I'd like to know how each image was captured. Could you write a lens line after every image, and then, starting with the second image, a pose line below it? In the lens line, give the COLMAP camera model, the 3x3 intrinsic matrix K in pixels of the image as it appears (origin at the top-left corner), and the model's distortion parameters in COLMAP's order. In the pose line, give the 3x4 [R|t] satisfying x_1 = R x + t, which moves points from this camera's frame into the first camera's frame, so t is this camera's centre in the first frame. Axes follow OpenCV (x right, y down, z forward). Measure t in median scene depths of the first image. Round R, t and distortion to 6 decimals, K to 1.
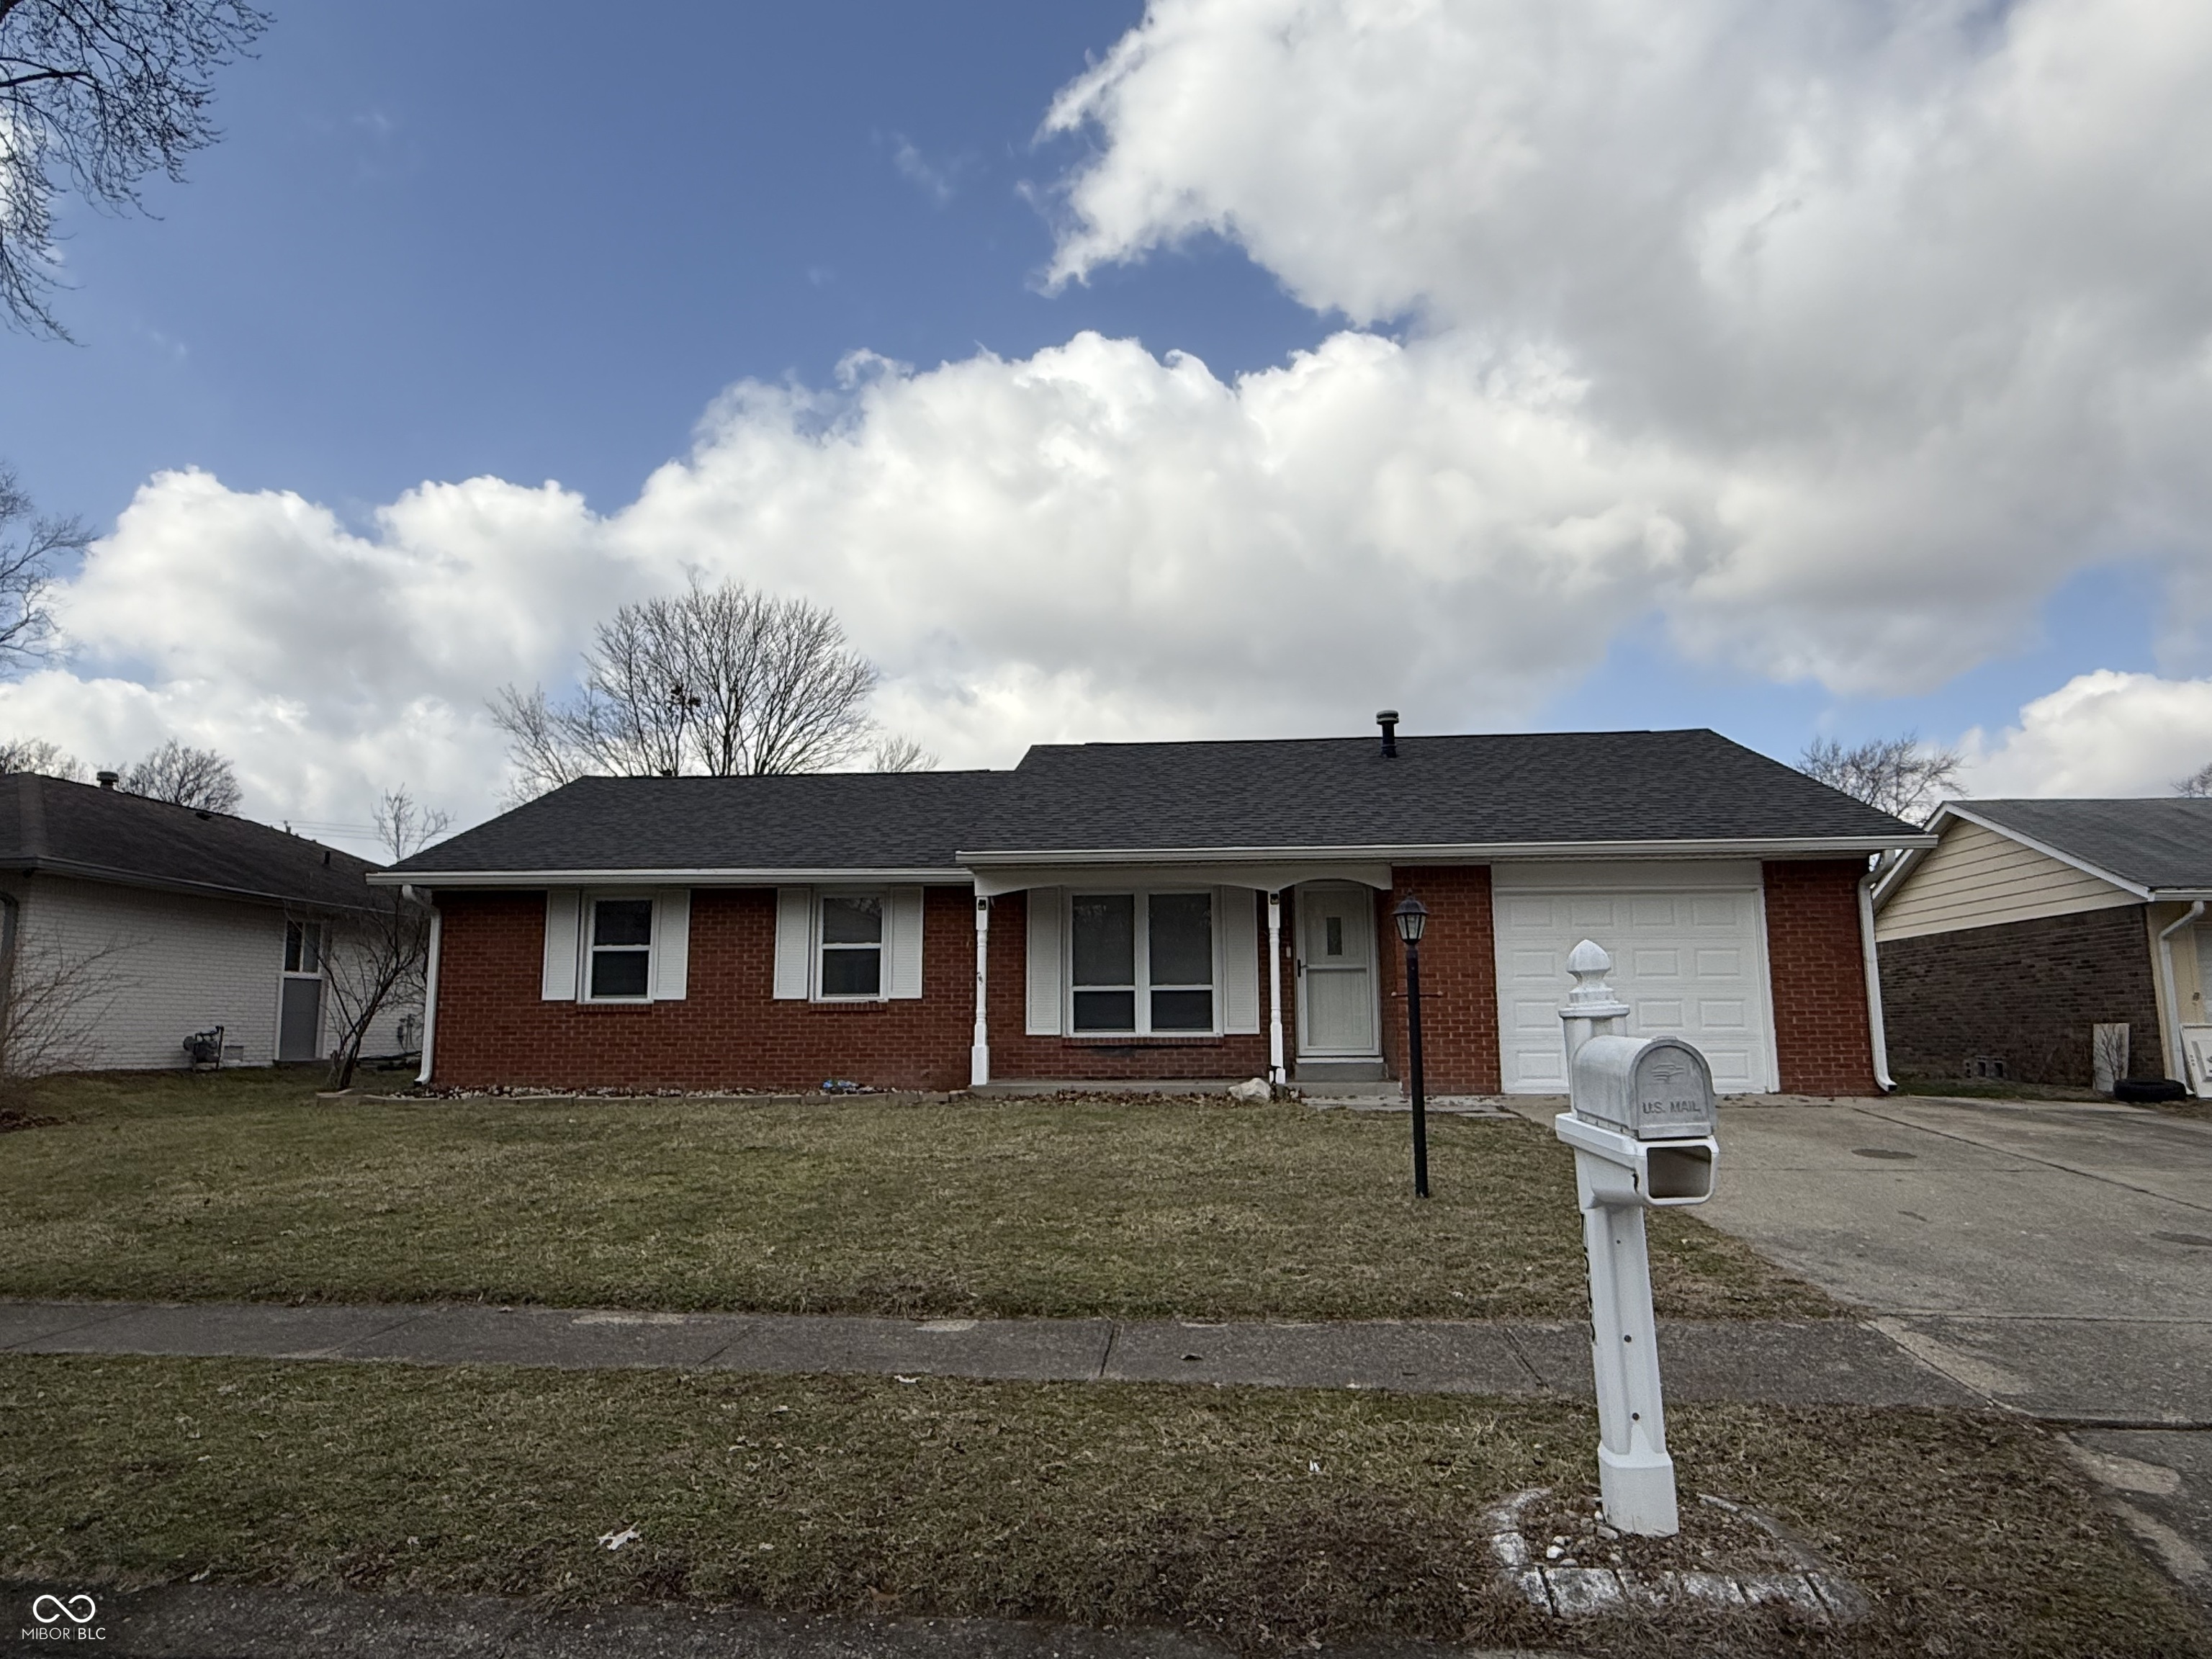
lens RADIAL K [[1340.2, 0, 1095.9], [0, 1340.2, 830.6], [0, 0, 1]] dist [-0.000412, -0.001181]
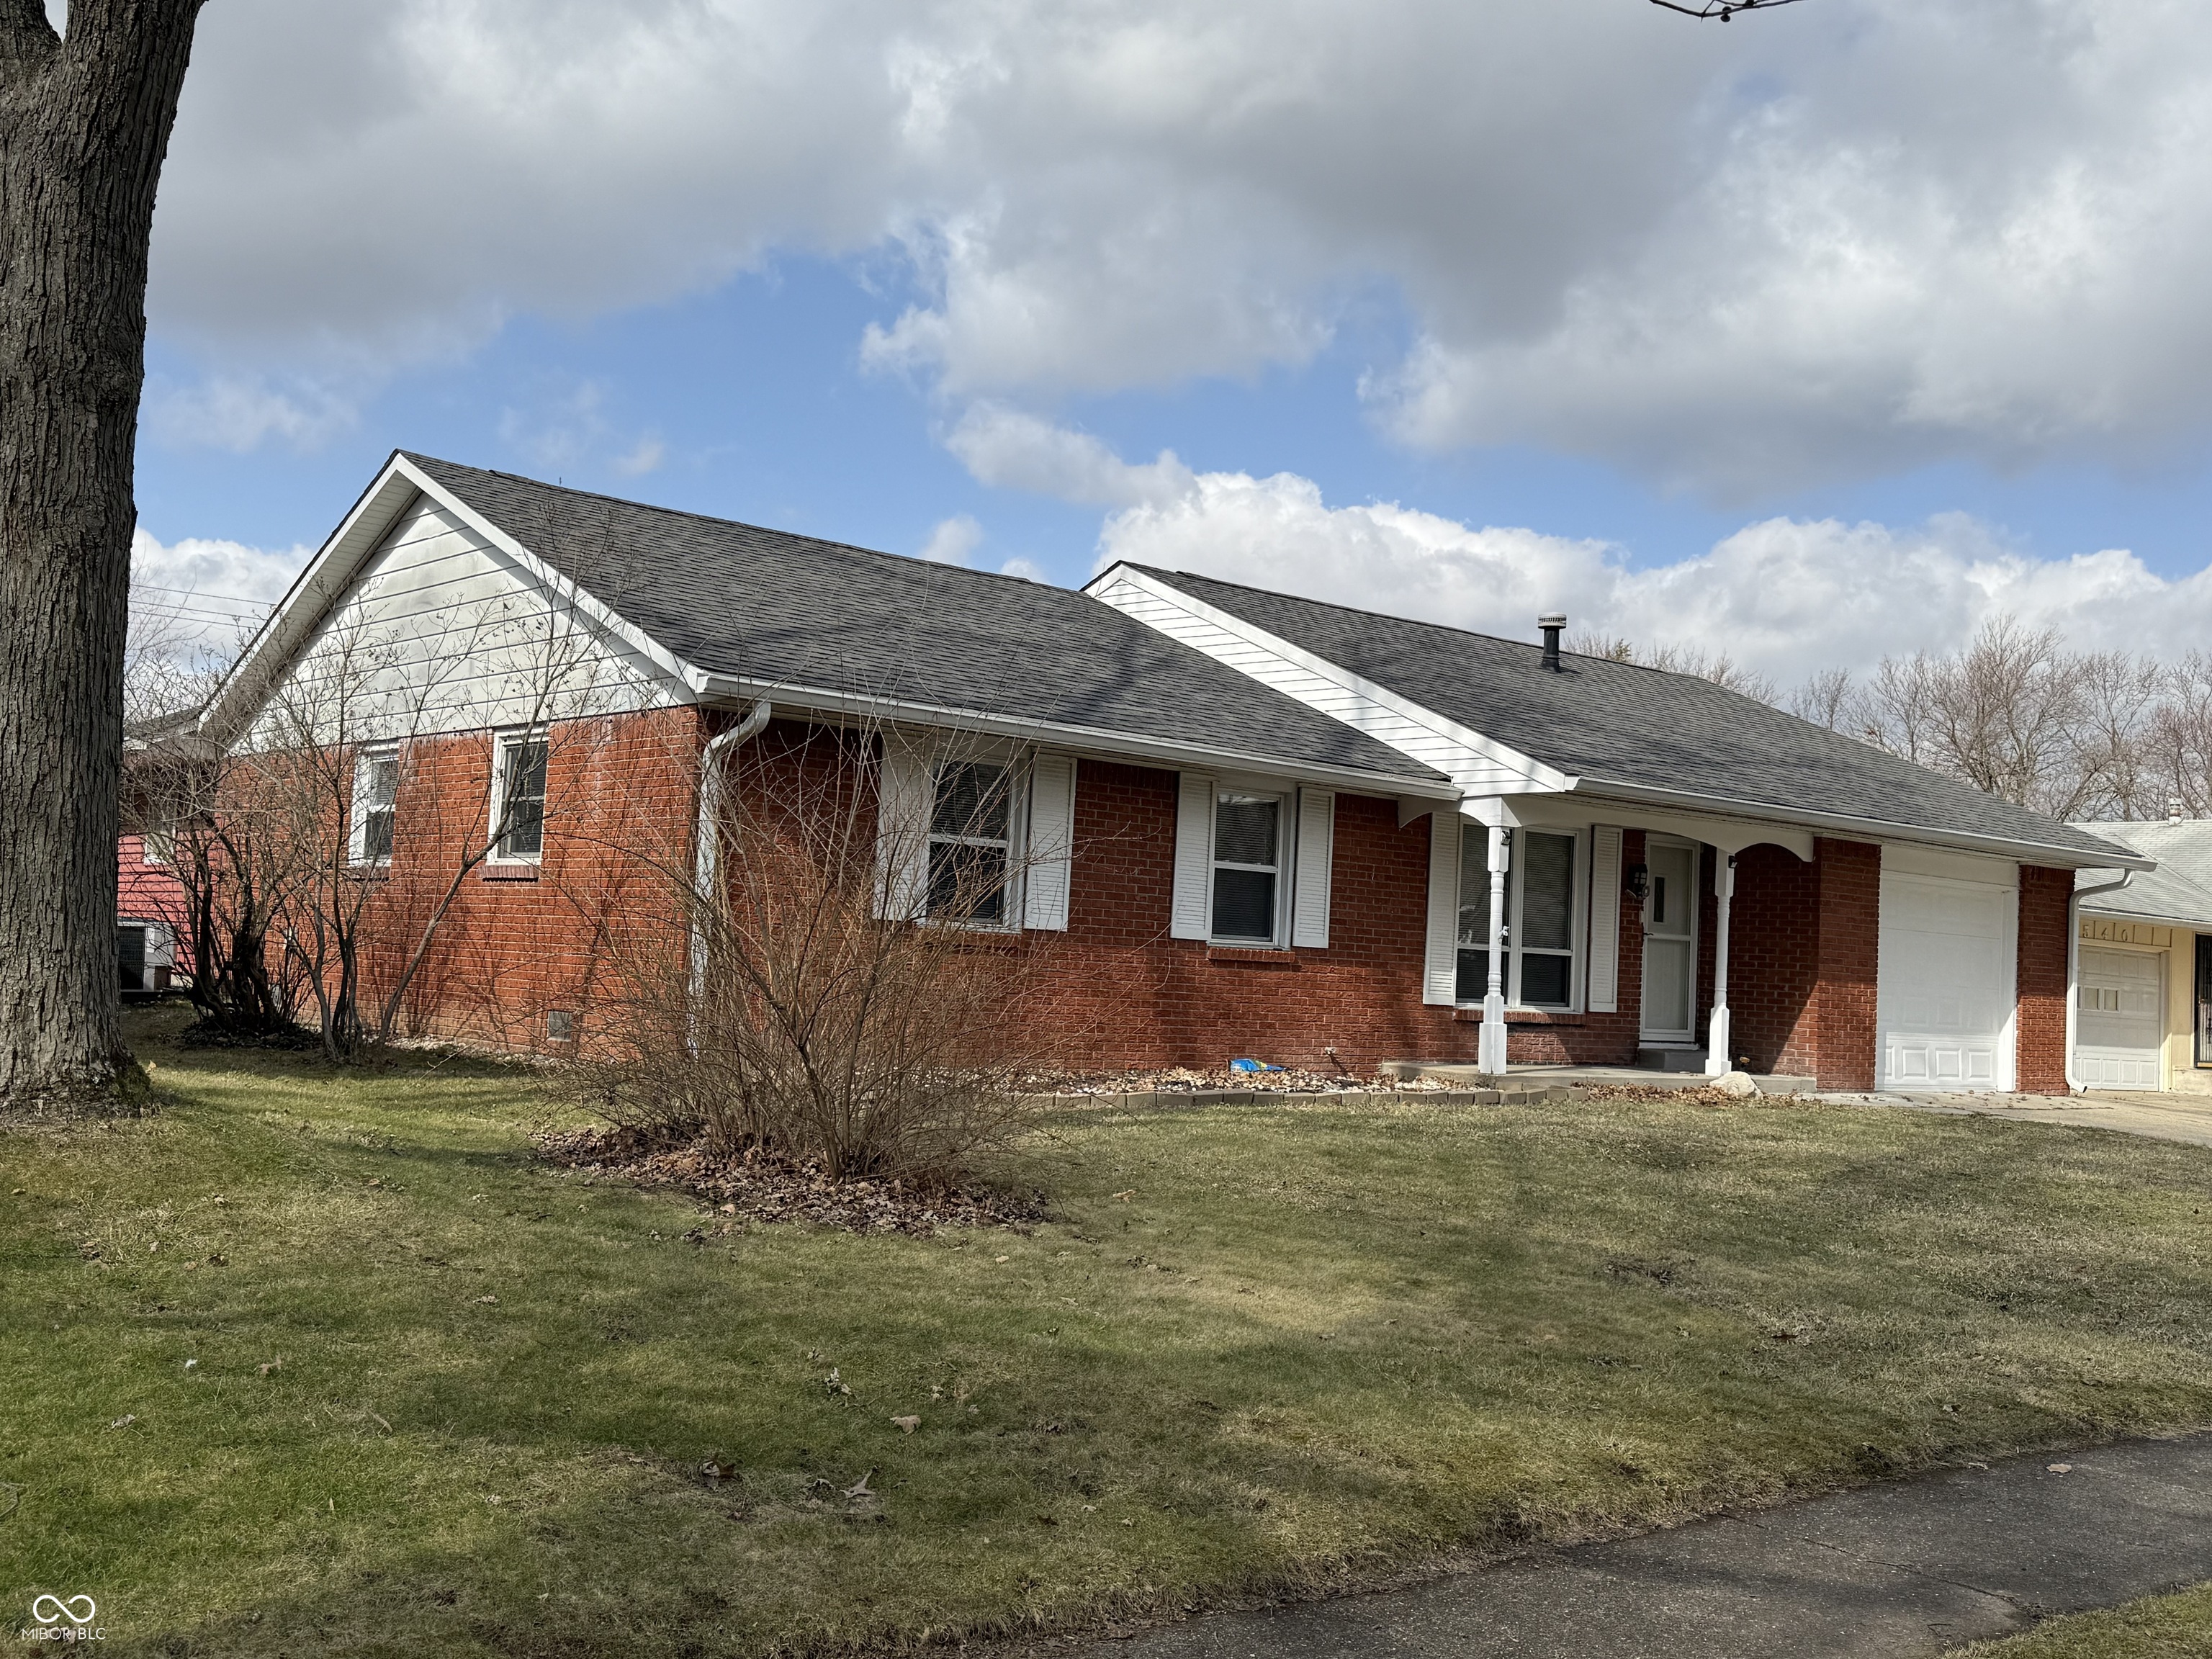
lens RADIAL K [[2290.1, 0, 1106.0], [0, 2290.1, 829.5], [0, 0, 1]] dist [0.123800, 0.001905]
pose [[0.712161, 0.086132, 0.696712, -1.087334], [-0.157775, 0.986693, 0.039292, 0.032832], [-0.684057, -0.137906, 0.716274, 0.206955]]
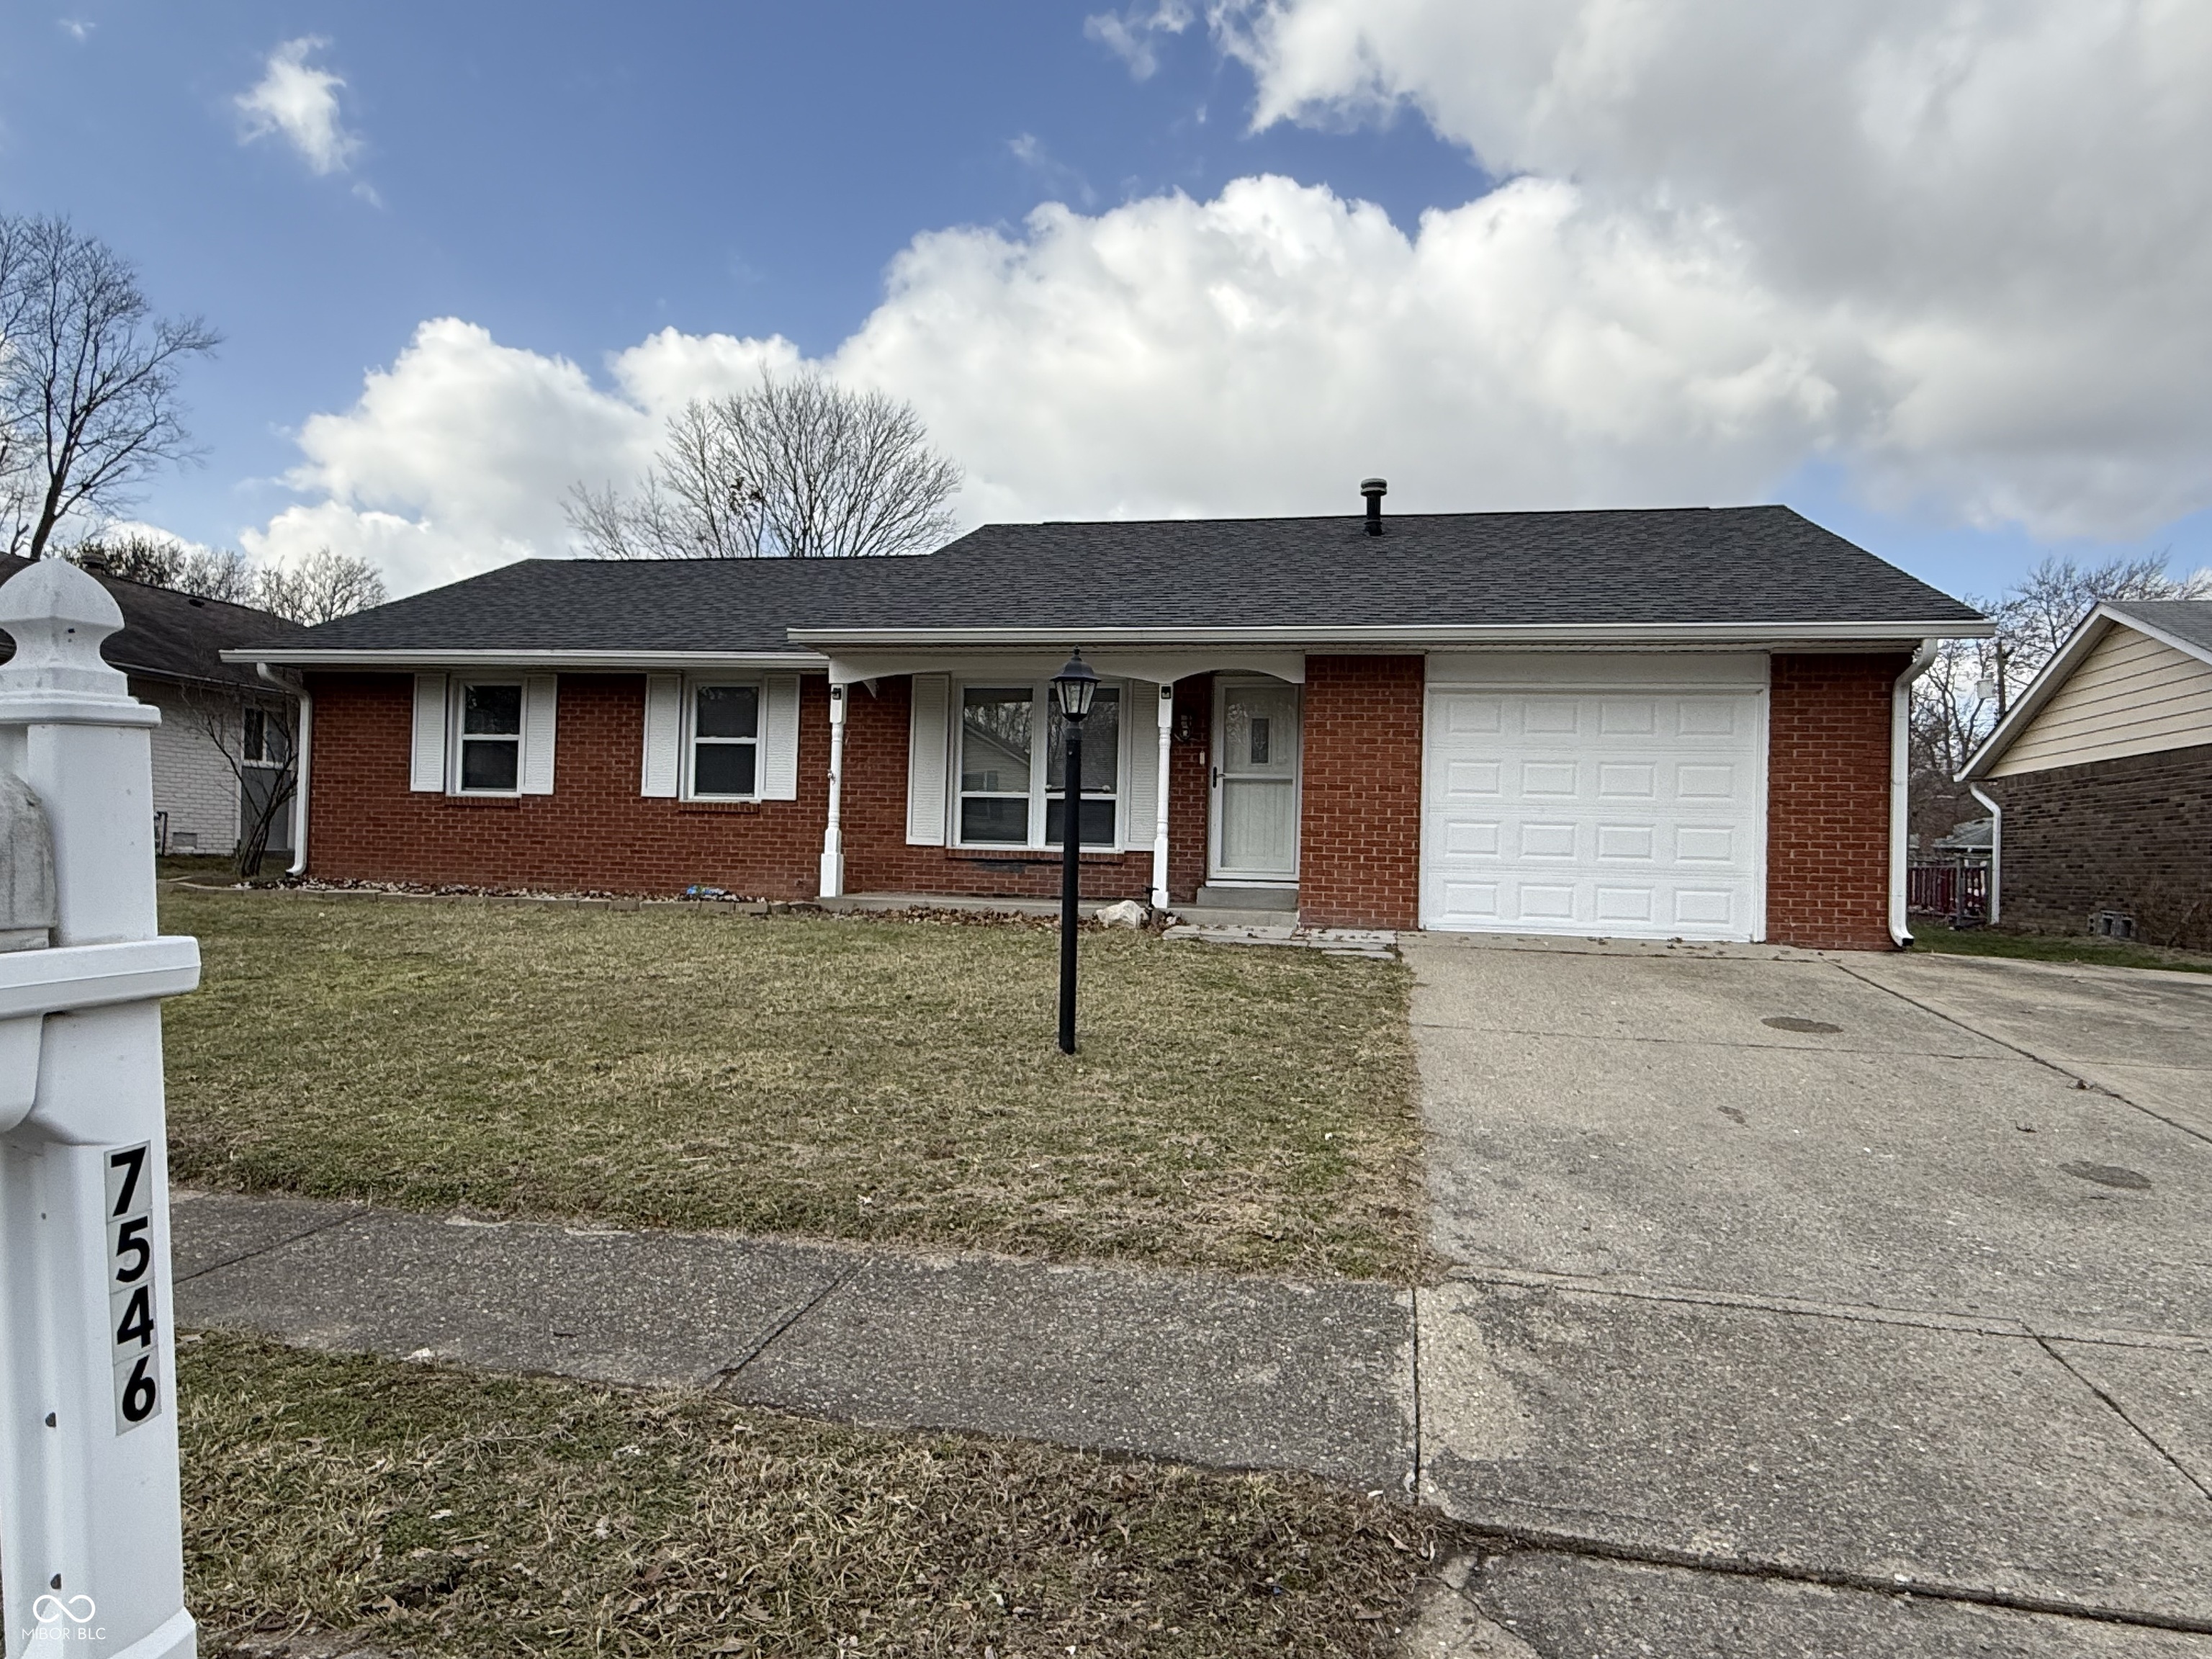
lens RADIAL K [[1342.6, 0, 1106.0], [0, 1342.6, 829.5], [0, 0, 1]] dist [-0.003247, 0.000878]
pose [[0.992085, 0.031067, -0.121665, 0.186542], [-0.015214, 0.991512, 0.129122, 0.025976], [0.124644, -0.126249, 0.984137, 0.142456]]
